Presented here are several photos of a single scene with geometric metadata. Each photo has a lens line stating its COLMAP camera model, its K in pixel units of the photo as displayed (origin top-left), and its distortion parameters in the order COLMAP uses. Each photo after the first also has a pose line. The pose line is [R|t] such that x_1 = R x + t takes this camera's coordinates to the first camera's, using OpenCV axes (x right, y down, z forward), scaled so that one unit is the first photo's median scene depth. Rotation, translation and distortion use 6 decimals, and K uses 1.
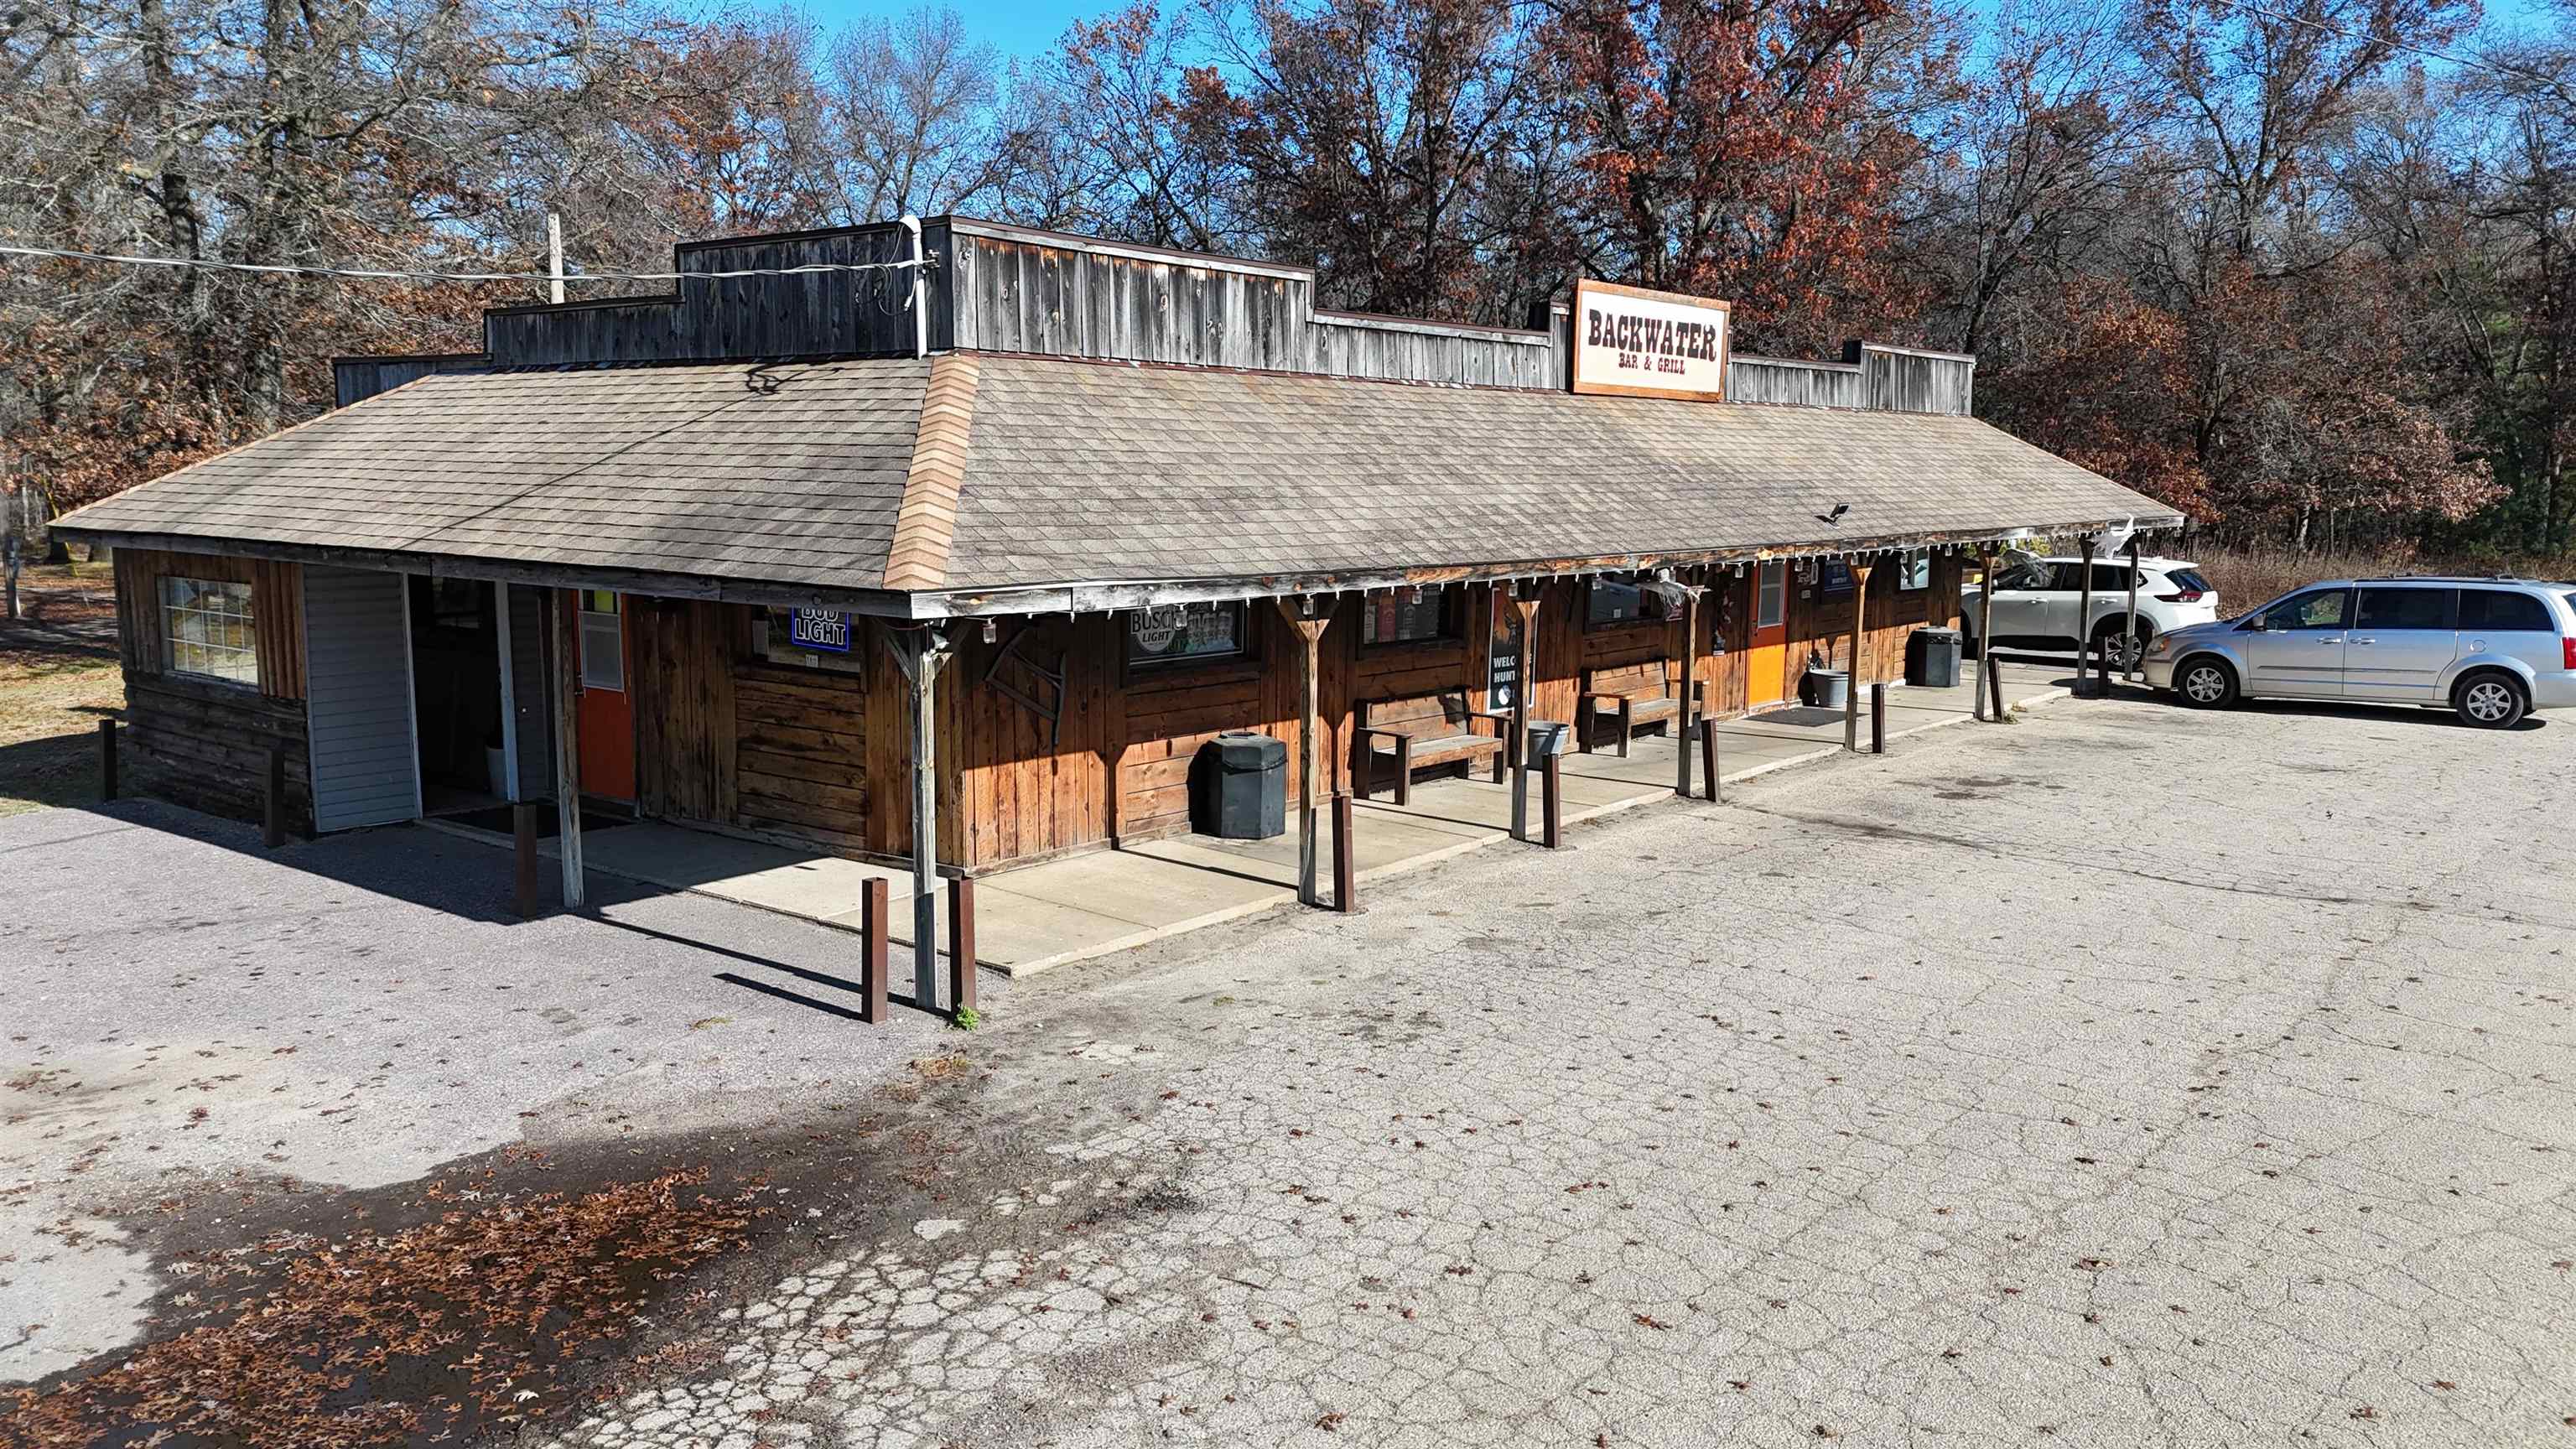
lens RADIAL K [[1894.0, 0, 1289.9], [0, 1894.0, 729.2], [0, 0, 1]] dist [0.075570, -0.074811]
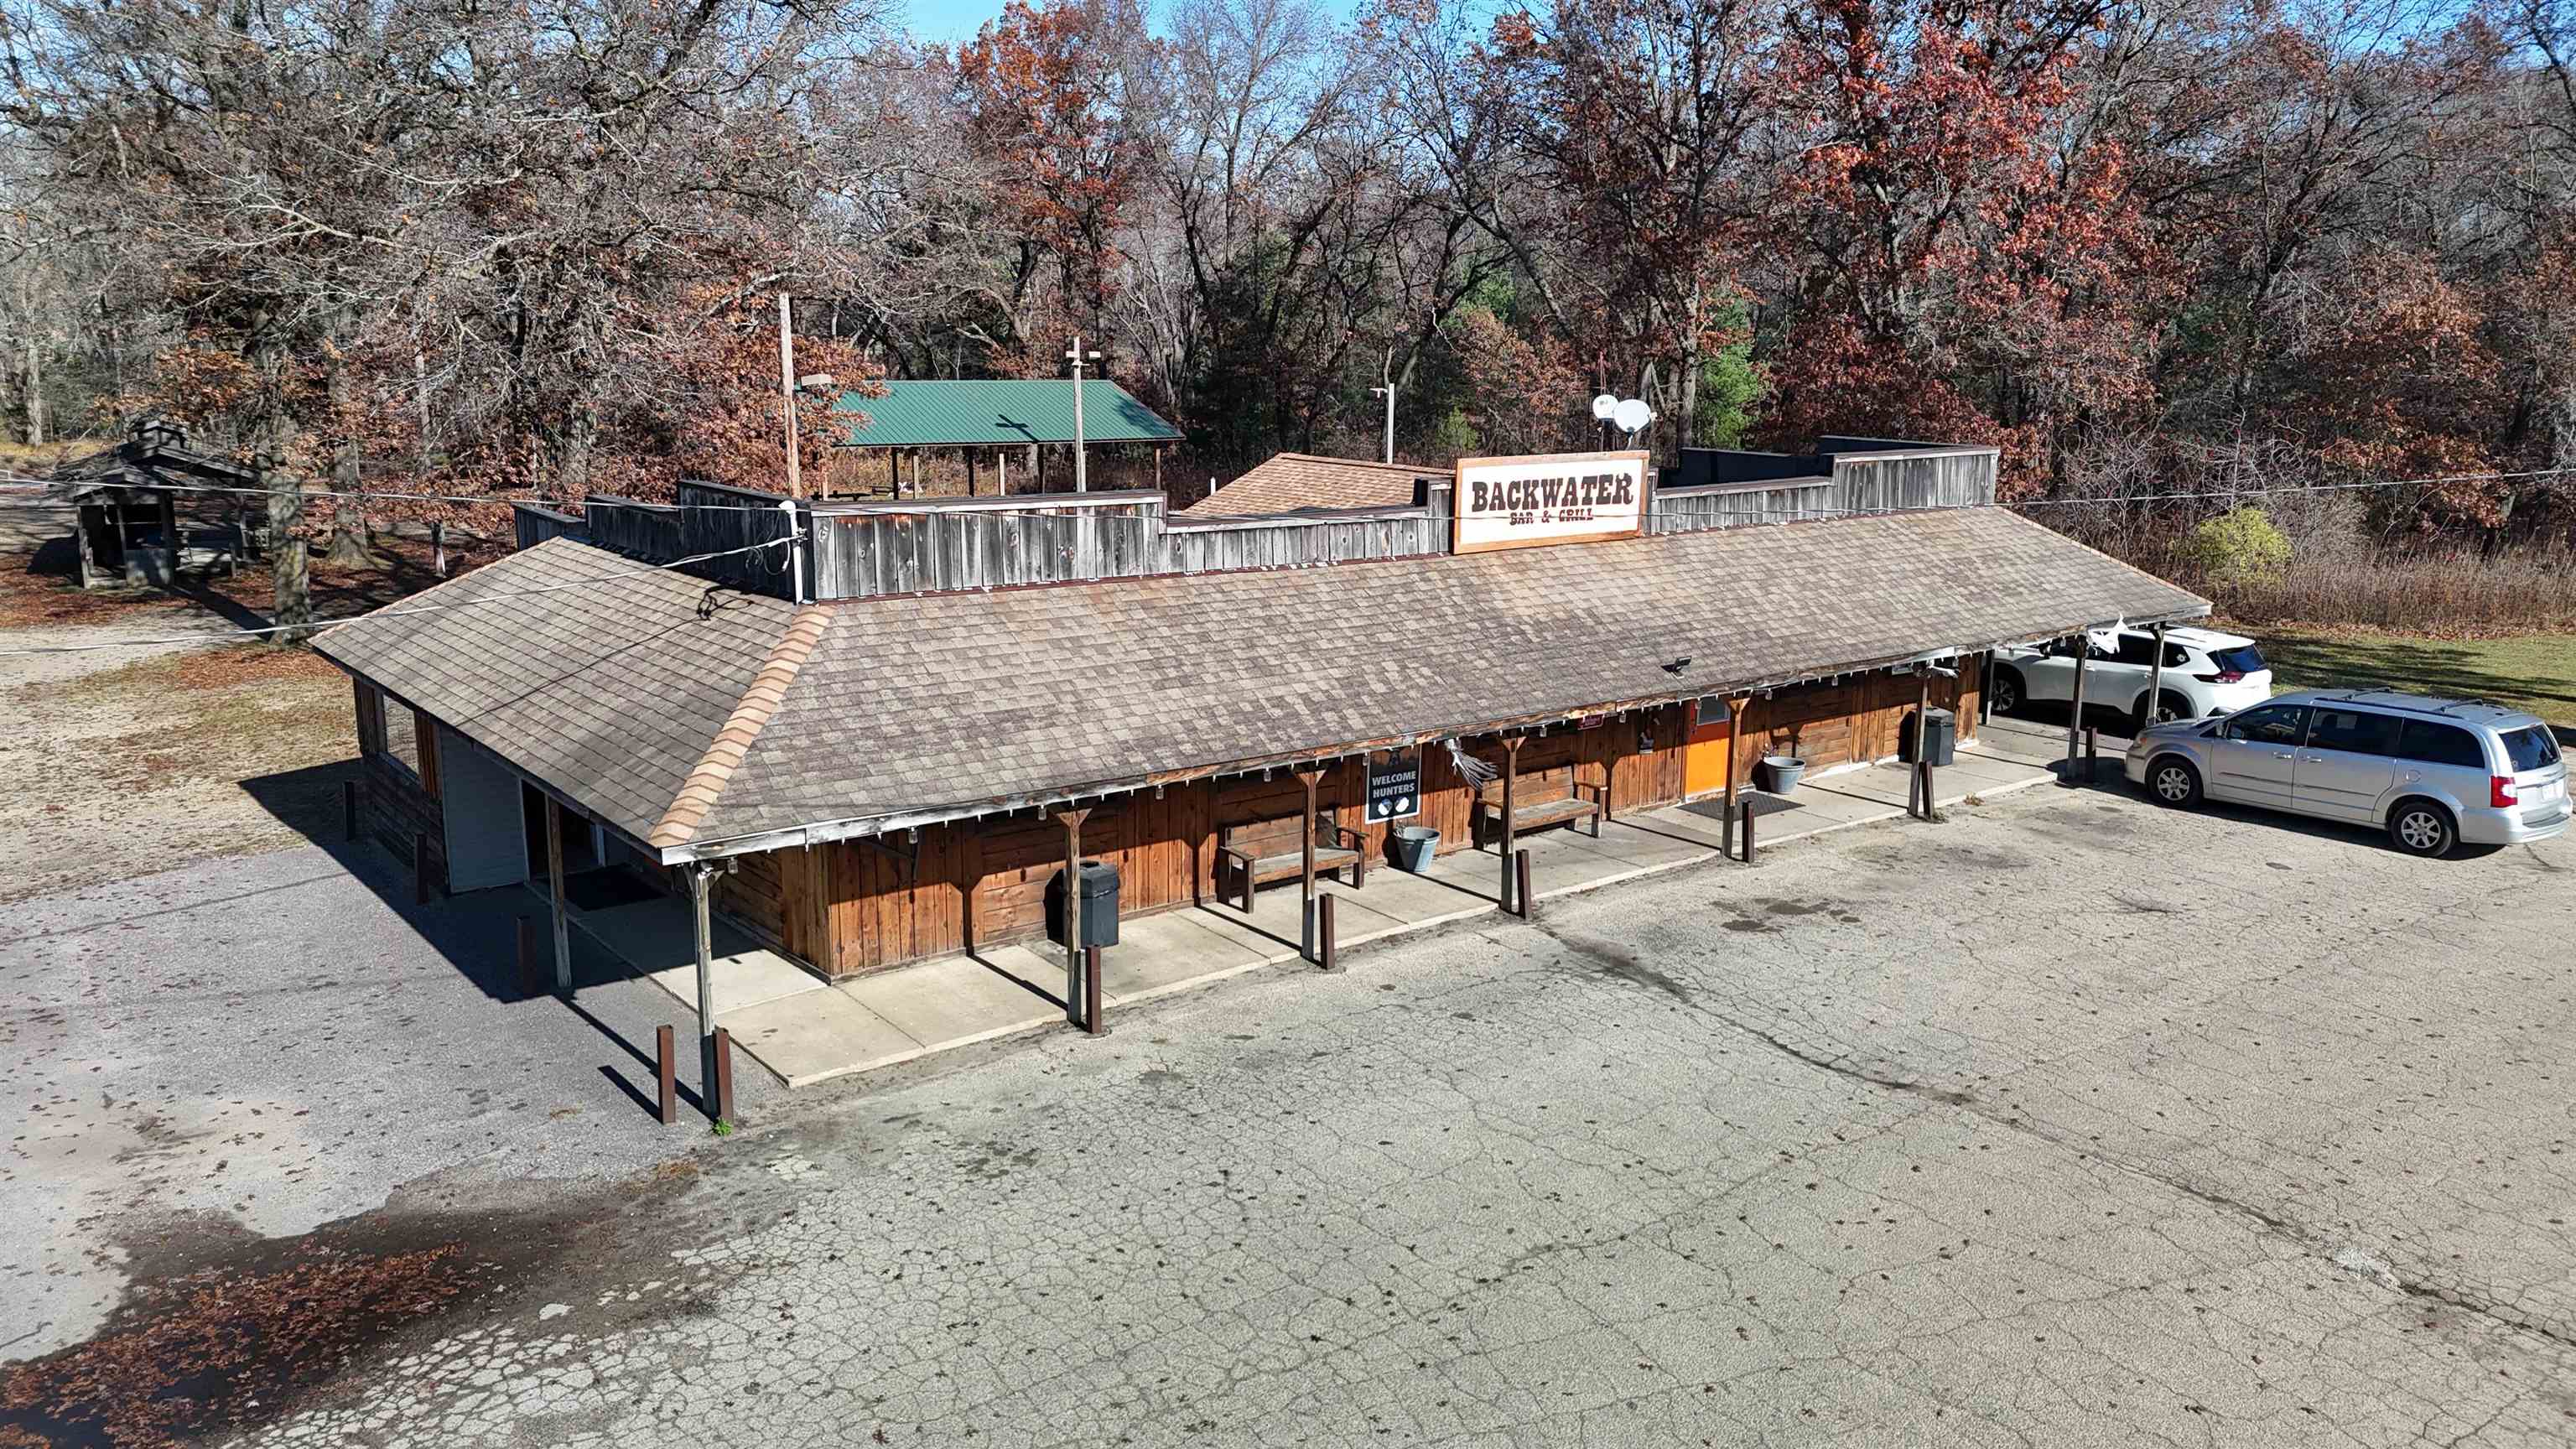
lens RADIAL K [[1894.0, 0, 1289.9], [0, 1894.0, 729.2], [0, 0, 1]] dist [0.075570, -0.074811]
pose [[0.974594, 0.049085, -0.218536, 0.401495], [-0.033542, 0.996674, 0.074275, -0.197108], [0.221455, -0.065058, 0.972998, -0.216622]]
